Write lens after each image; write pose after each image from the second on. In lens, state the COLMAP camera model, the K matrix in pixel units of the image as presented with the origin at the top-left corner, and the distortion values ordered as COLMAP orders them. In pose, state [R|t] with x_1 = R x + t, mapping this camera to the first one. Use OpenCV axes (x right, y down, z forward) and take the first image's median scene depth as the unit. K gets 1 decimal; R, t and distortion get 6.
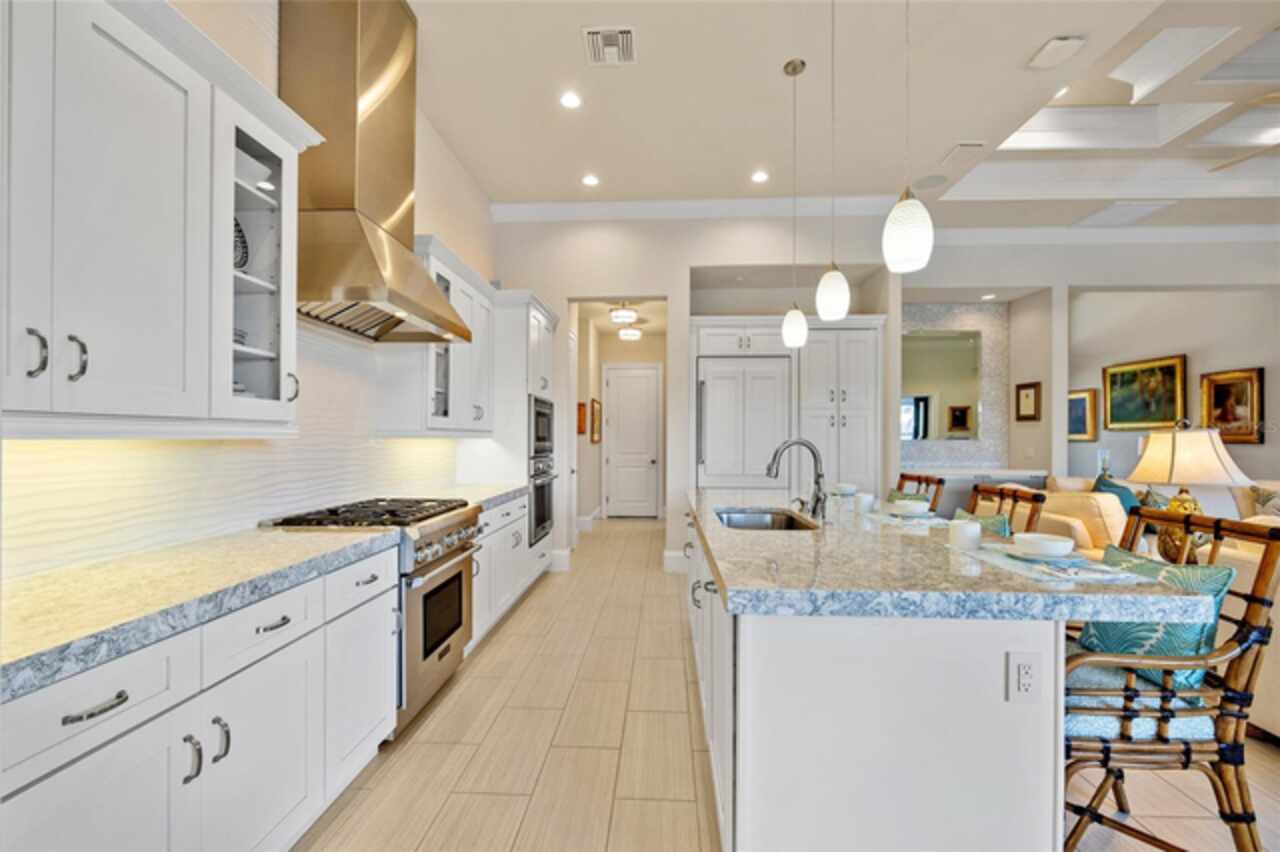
lens RADIAL K [[515.0, 0, 642.5], [0, 515.0, 436.5], [0, 0, 1]] dist [0.000864, 0.000183]
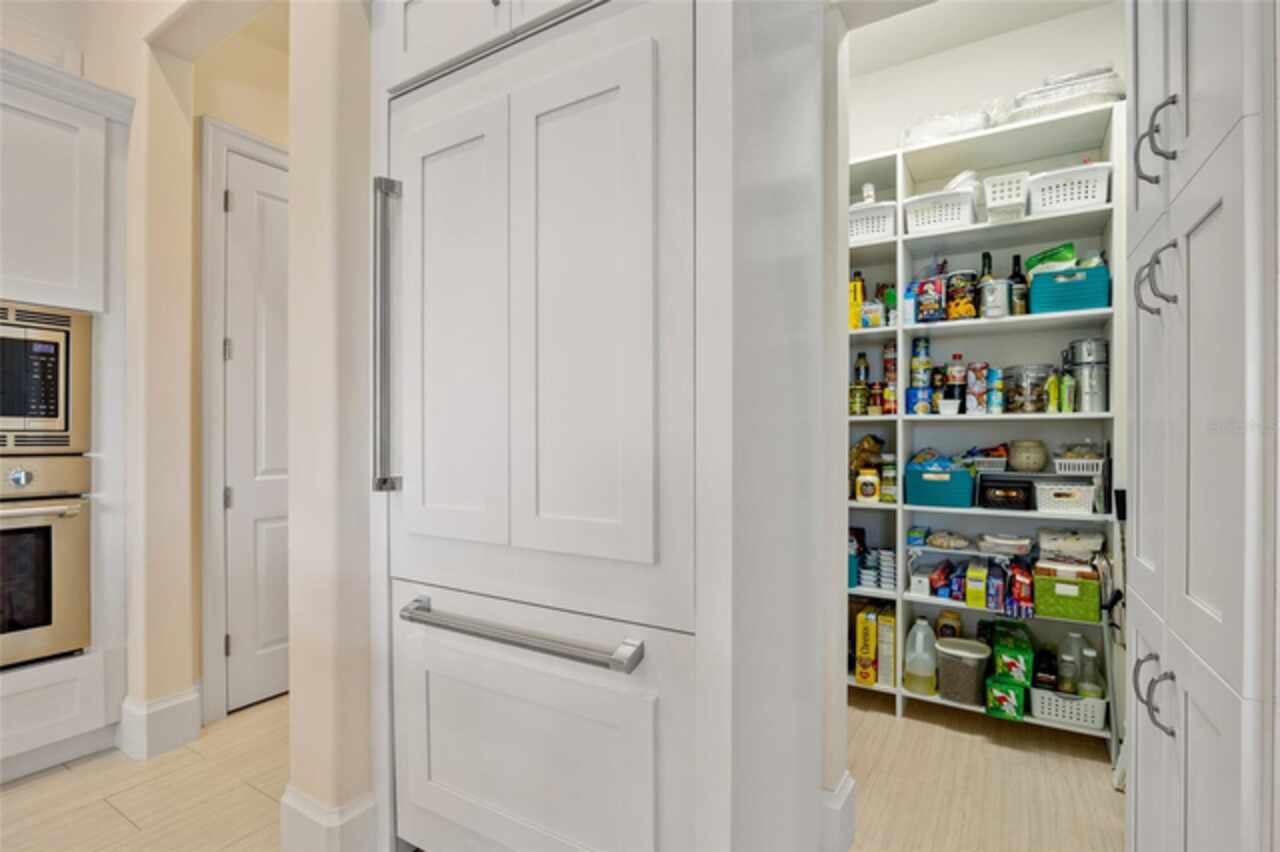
lens RADIAL K [[576.7, 0, 640.0], [0, 576.7, 426.0], [0, 0, 1]] dist [-0.001165, -0.000141]
pose [[0.883617, -0.015806, -0.467943, 0.681641], [0.006276, 0.999740, -0.021917, 0.048356], [0.468168, 0.016429, 0.883487, 1.472022]]
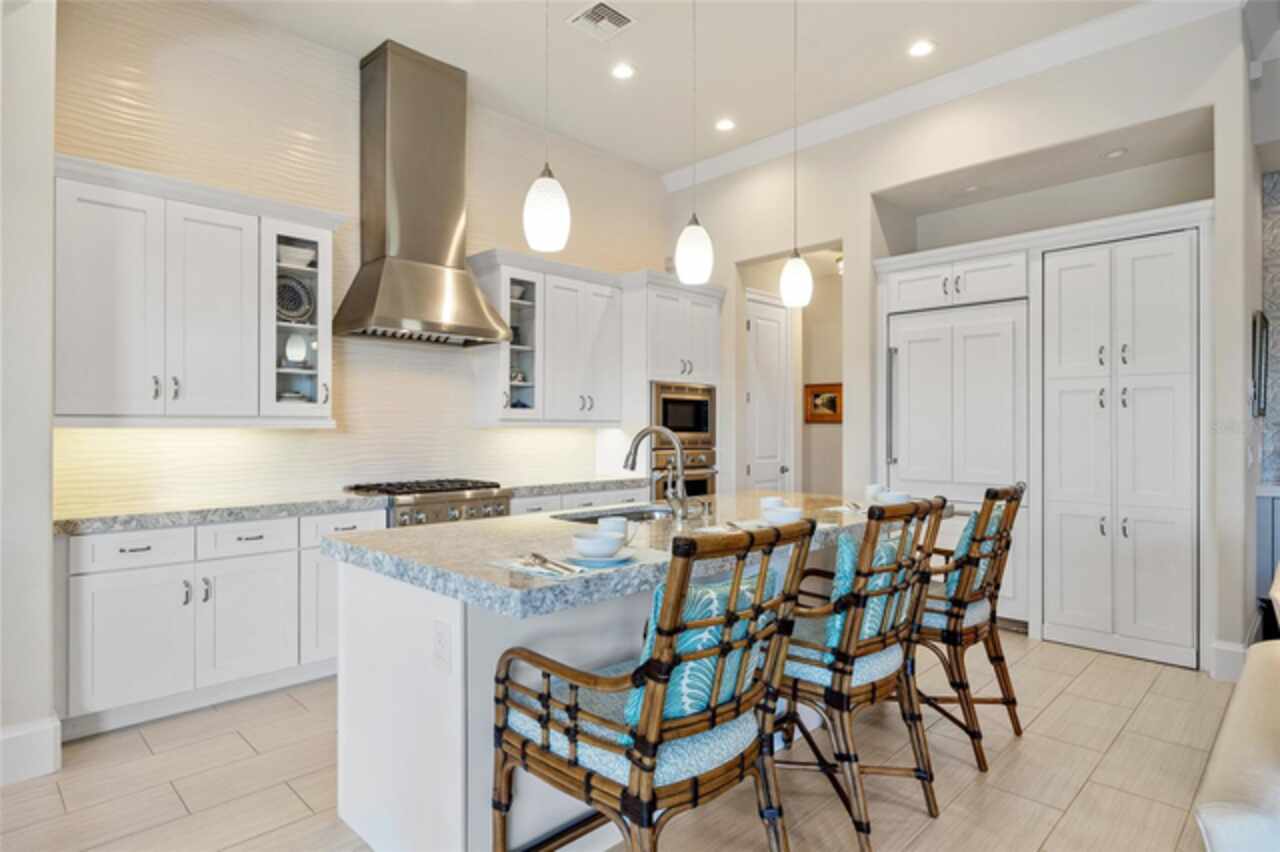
lens RADIAL K [[696.5, 0, 640.0], [0, 696.5, 426.0], [0, 0, 1]] dist [0.000802, 0.000726]
pose [[0.741013, -0.006786, -0.671457, 0.935558], [0.003974, 0.999976, -0.005720, 0.008760], [0.671479, 0.001570, 0.741022, 0.090351]]
